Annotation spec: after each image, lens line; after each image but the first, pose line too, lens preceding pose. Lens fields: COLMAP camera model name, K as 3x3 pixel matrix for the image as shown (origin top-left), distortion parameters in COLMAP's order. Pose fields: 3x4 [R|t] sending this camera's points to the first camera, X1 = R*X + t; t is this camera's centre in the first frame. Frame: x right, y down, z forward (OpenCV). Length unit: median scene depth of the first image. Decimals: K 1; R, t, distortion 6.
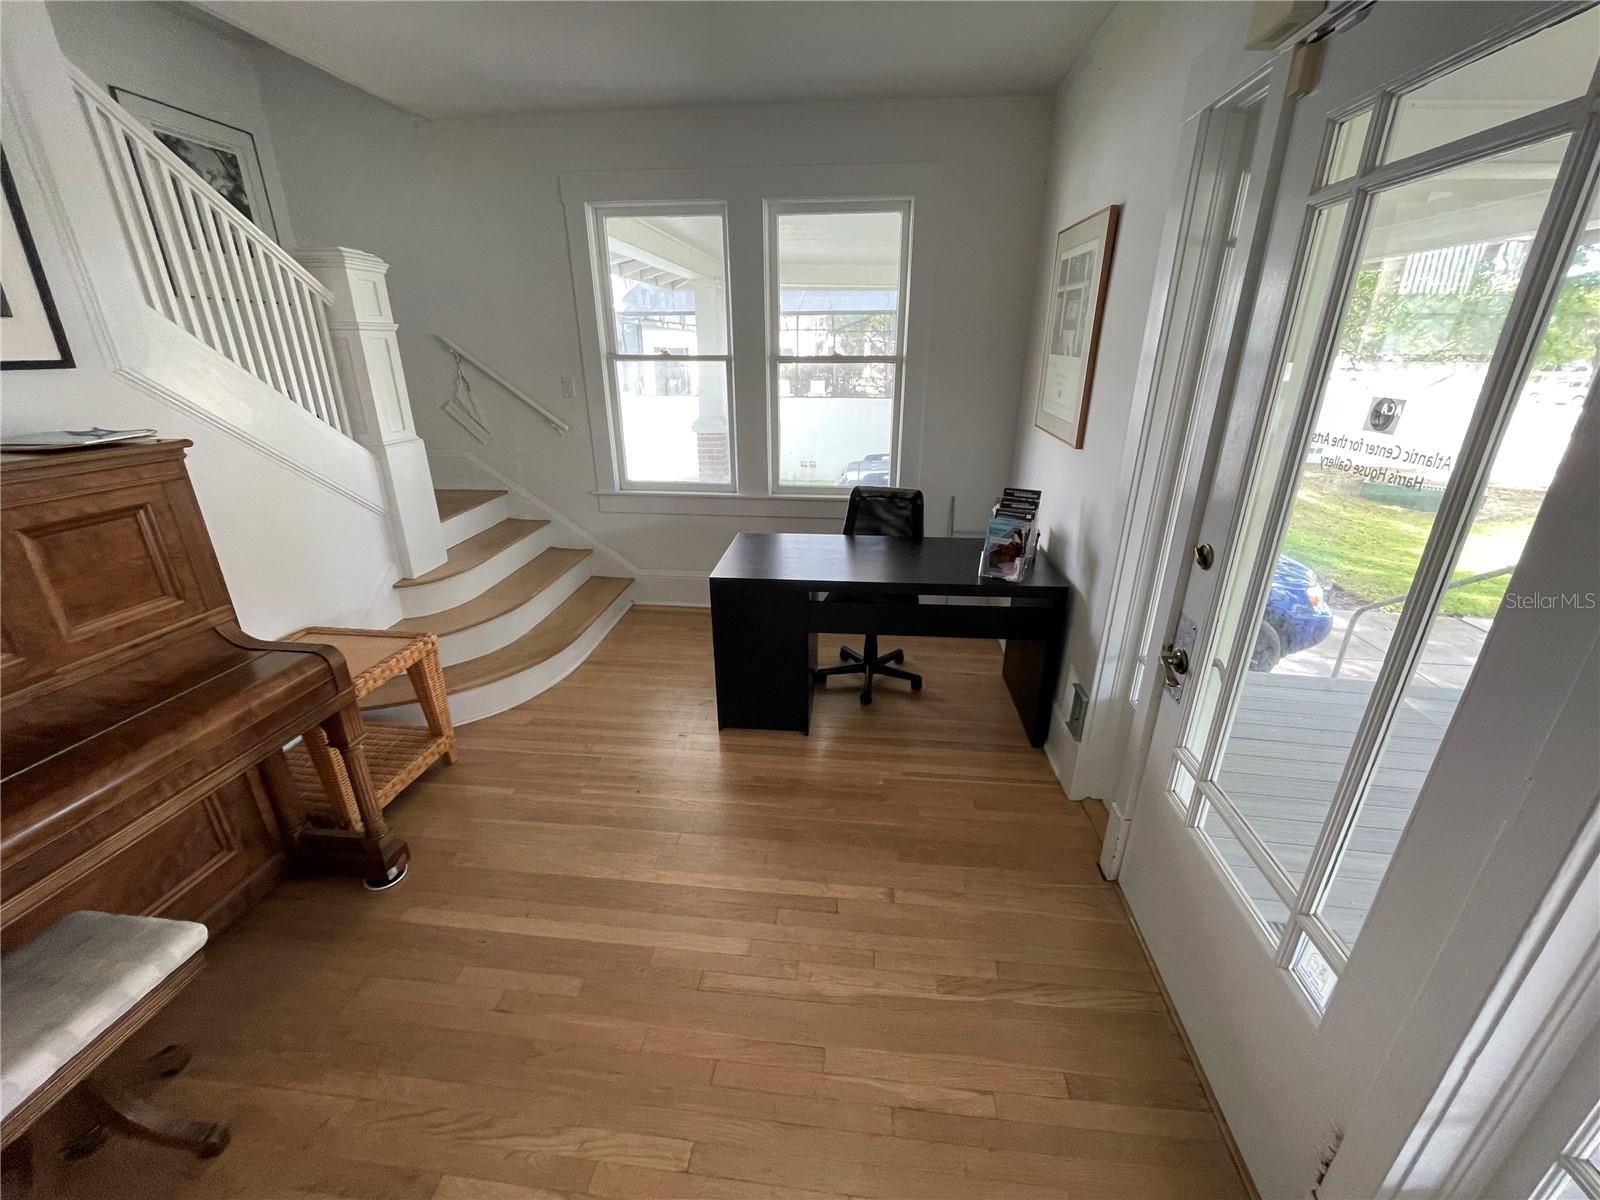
lens RADIAL K [[645.0, 0, 803.3], [0, 645.0, 599.6], [0, 0, 1]] dist [-0.004271, -0.000140]
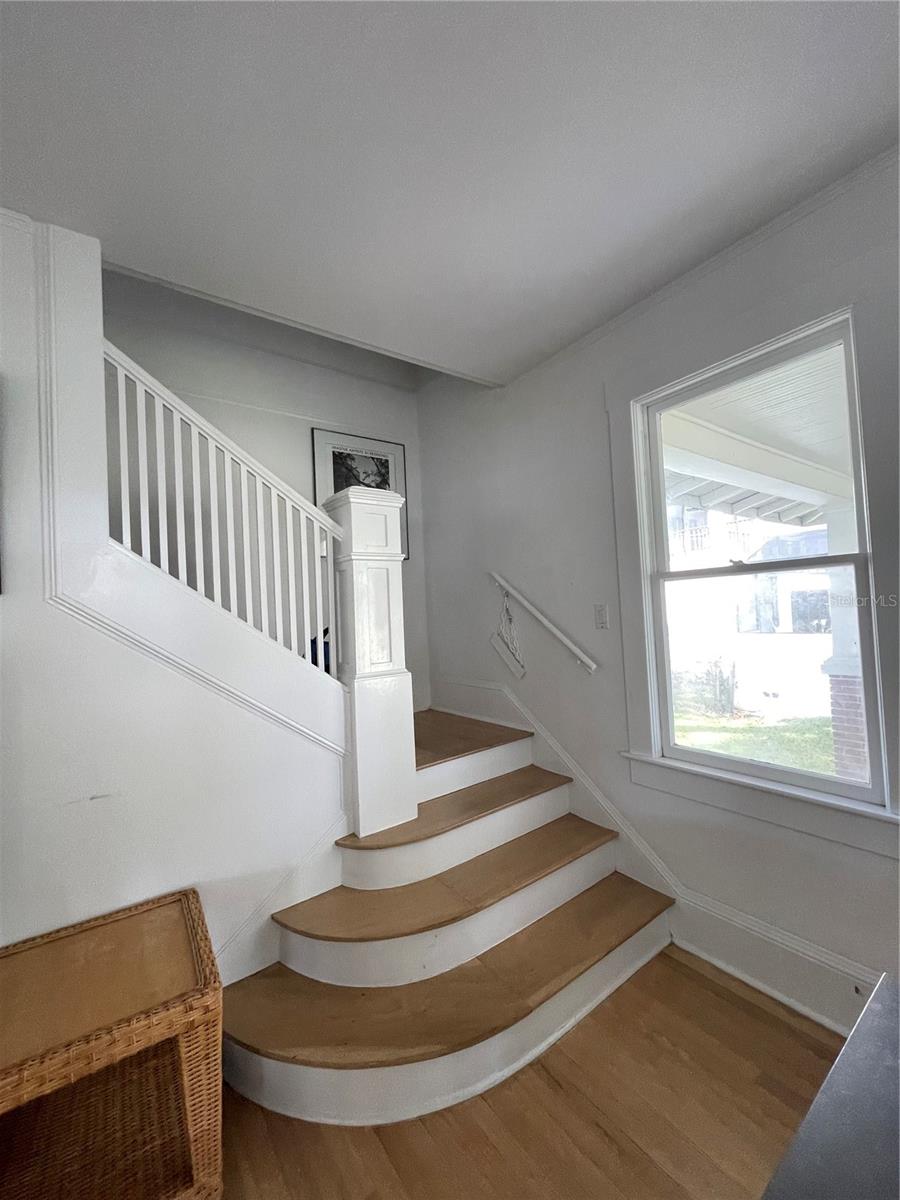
lens RADIAL K [[483.7, 0, 454.6], [0, 483.7, 600.9], [0, 0, 1]] dist [-0.004271, -0.000140]
pose [[0.665810, -0.054457, -0.744131, -0.043204], [-0.224174, 0.936652, -0.269126, -0.157713], [0.711648, 0.346002, 0.611425, 0.537432]]
